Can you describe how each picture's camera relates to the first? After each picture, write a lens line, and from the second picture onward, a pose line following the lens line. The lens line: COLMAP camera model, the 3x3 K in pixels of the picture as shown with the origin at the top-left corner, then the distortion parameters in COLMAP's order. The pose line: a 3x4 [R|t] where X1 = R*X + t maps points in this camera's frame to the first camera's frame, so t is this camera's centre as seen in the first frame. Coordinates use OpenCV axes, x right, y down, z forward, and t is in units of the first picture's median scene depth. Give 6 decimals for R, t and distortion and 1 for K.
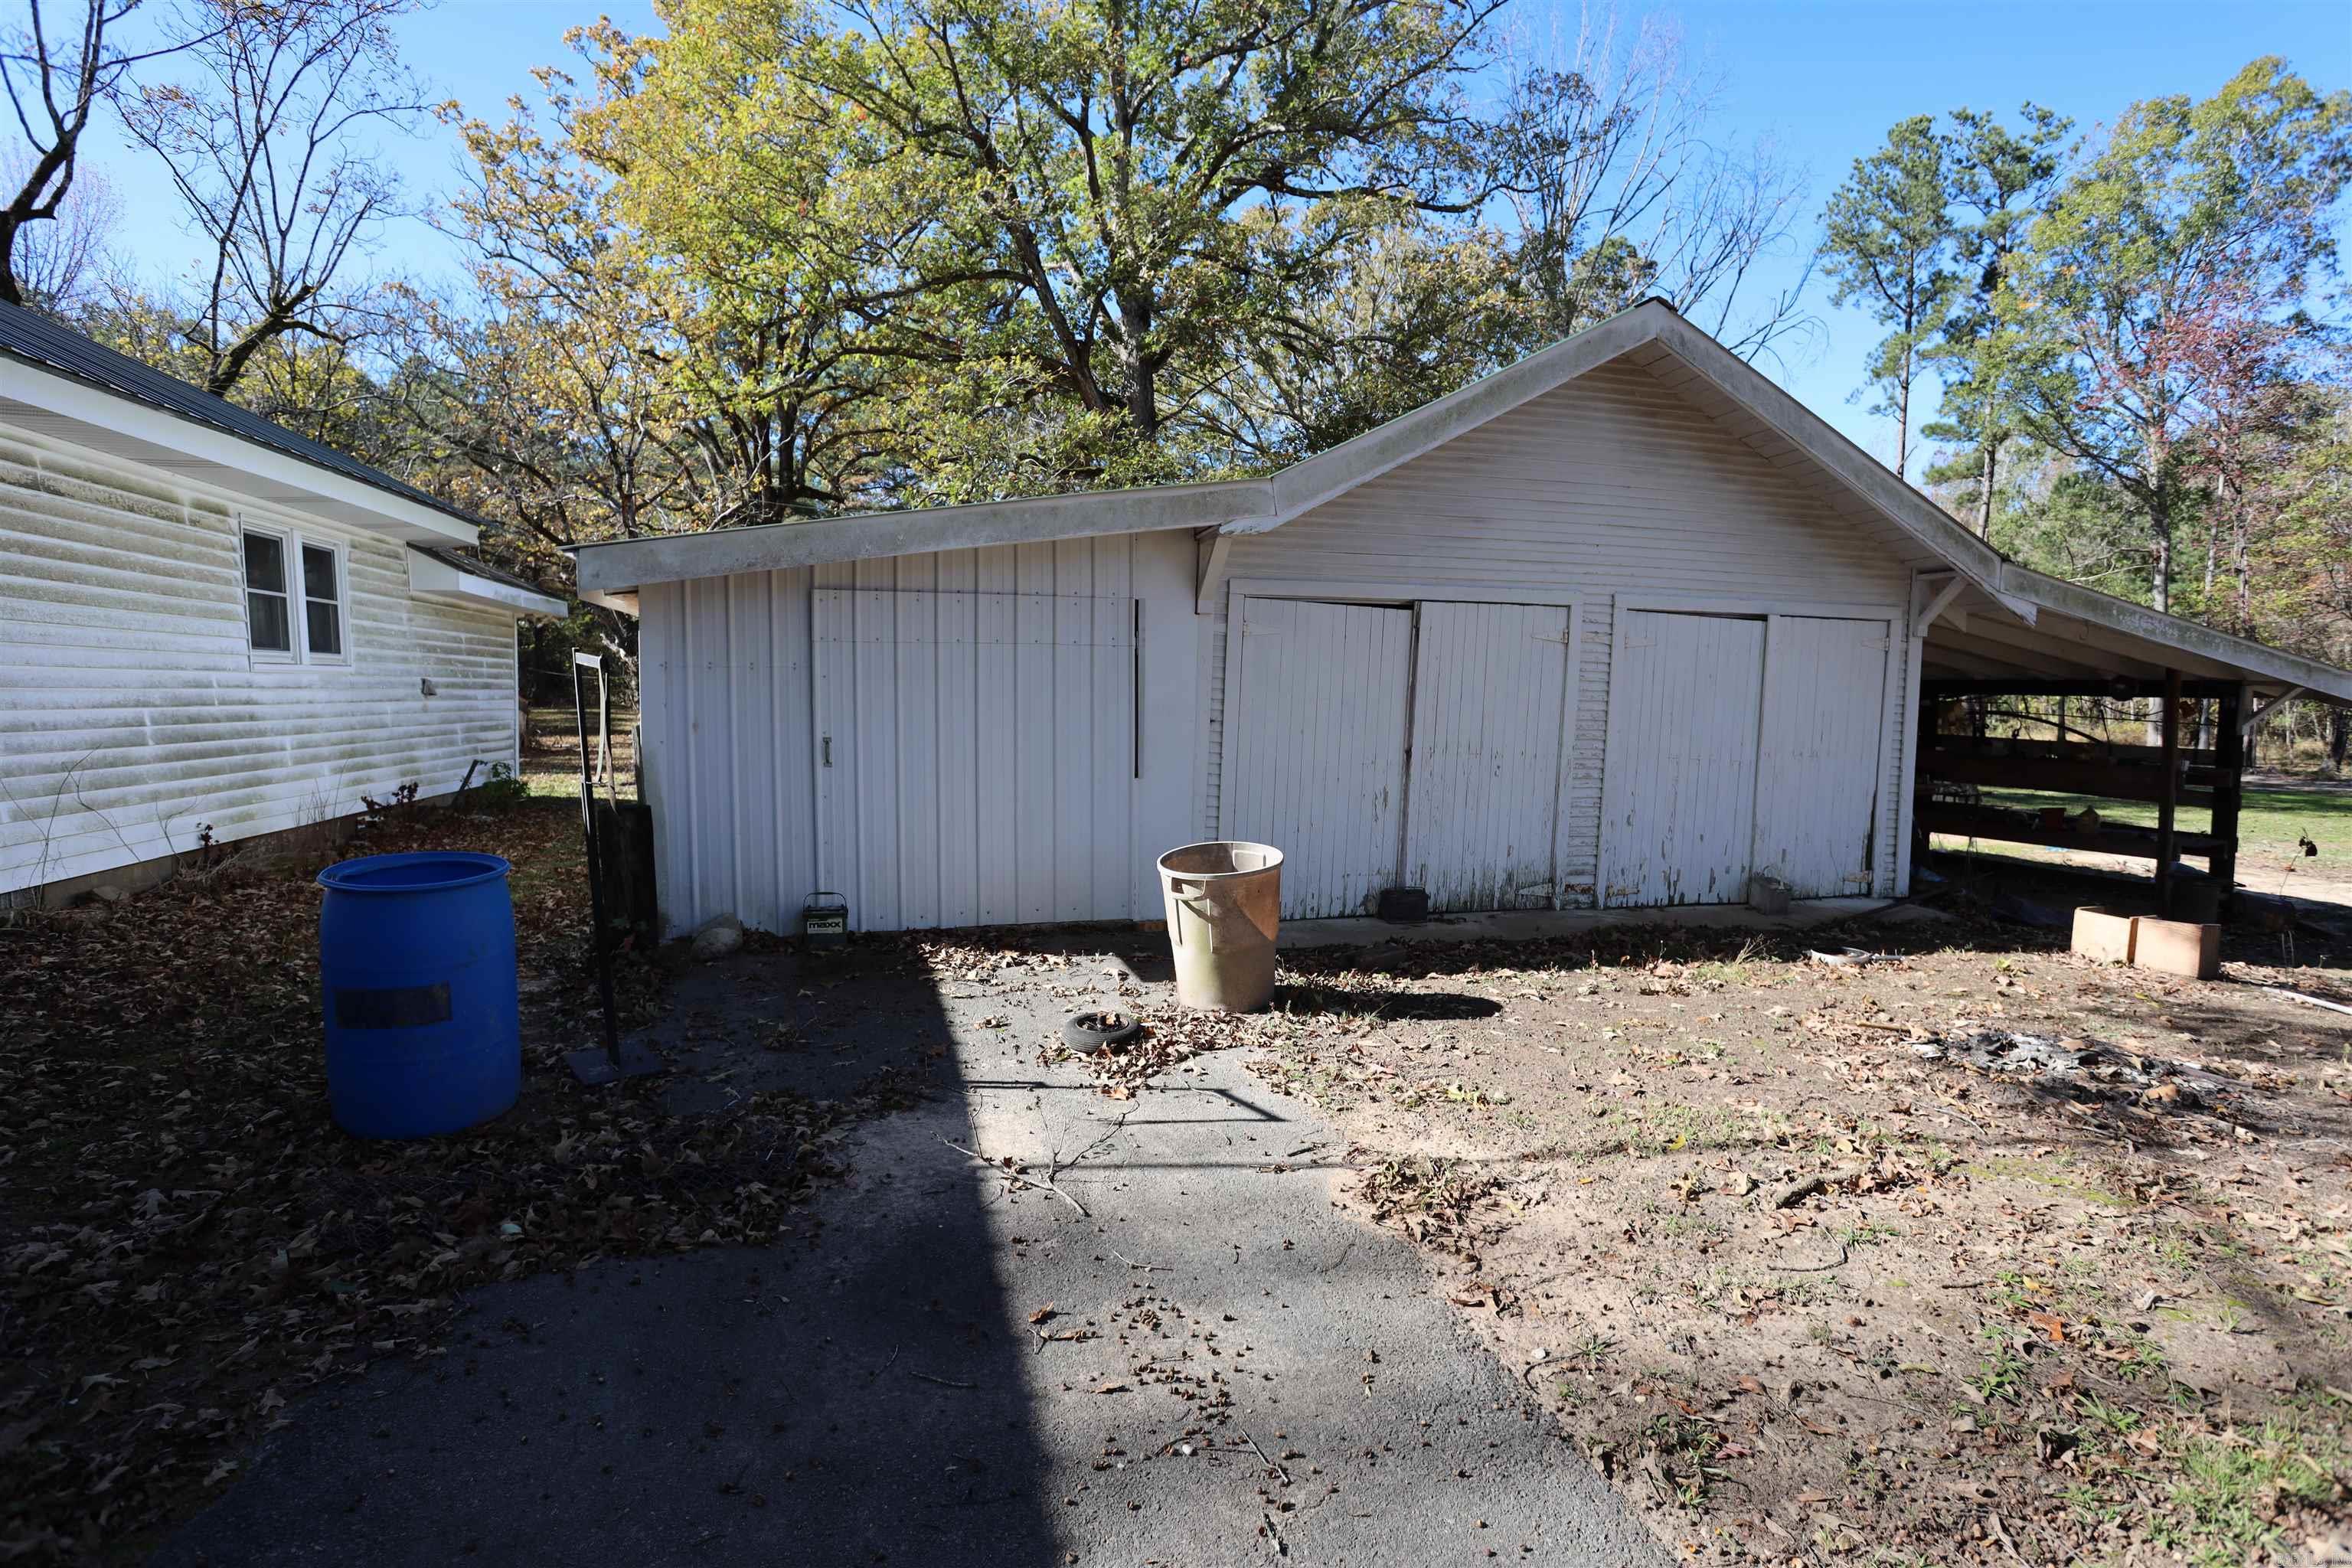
lens RADIAL K [[1149.4, 0, 1182.9], [0, 1149.4, 784.6], [0, 0, 1]] dist [-0.065892, 0.029274]
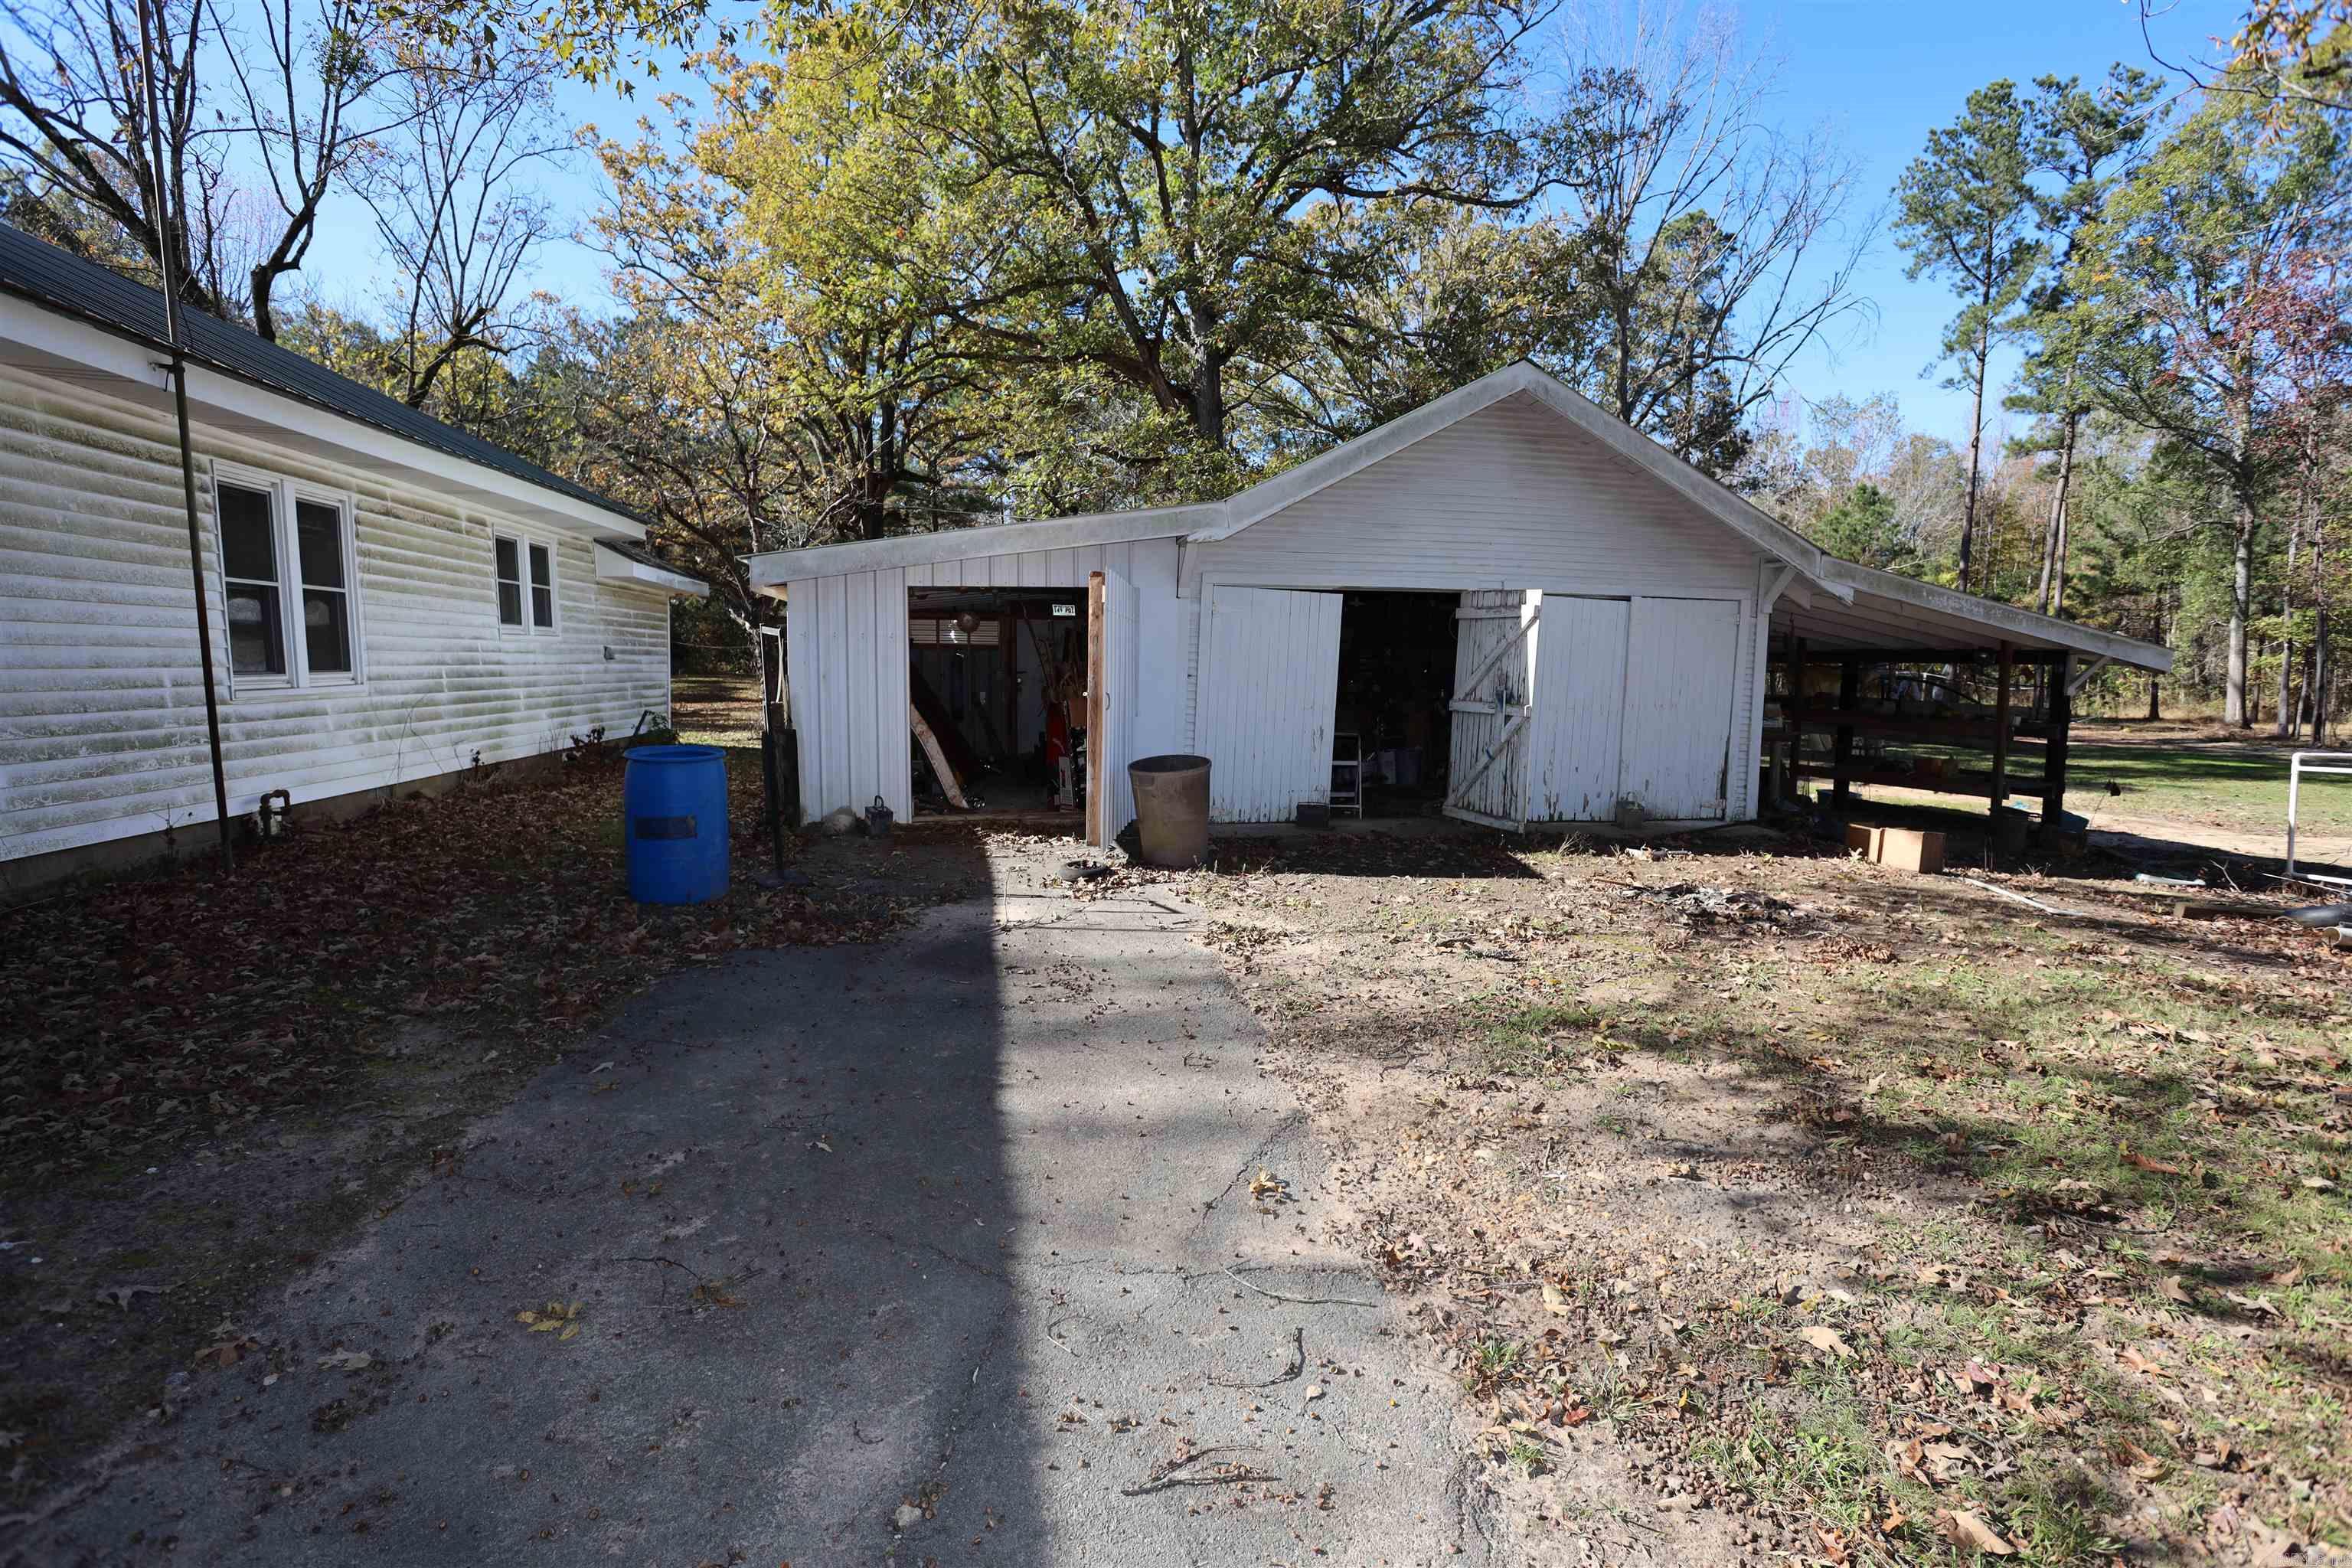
lens RADIAL K [[1149.4, 0, 1182.9], [0, 1149.4, 784.6], [0, 0, 1]] dist [-0.065892, 0.029274]
pose [[0.996665, 0.010829, -0.080881, 0.033240], [-0.008928, 0.999676, 0.023824, 0.010673], [0.081113, -0.023022, 0.996439, -0.094897]]
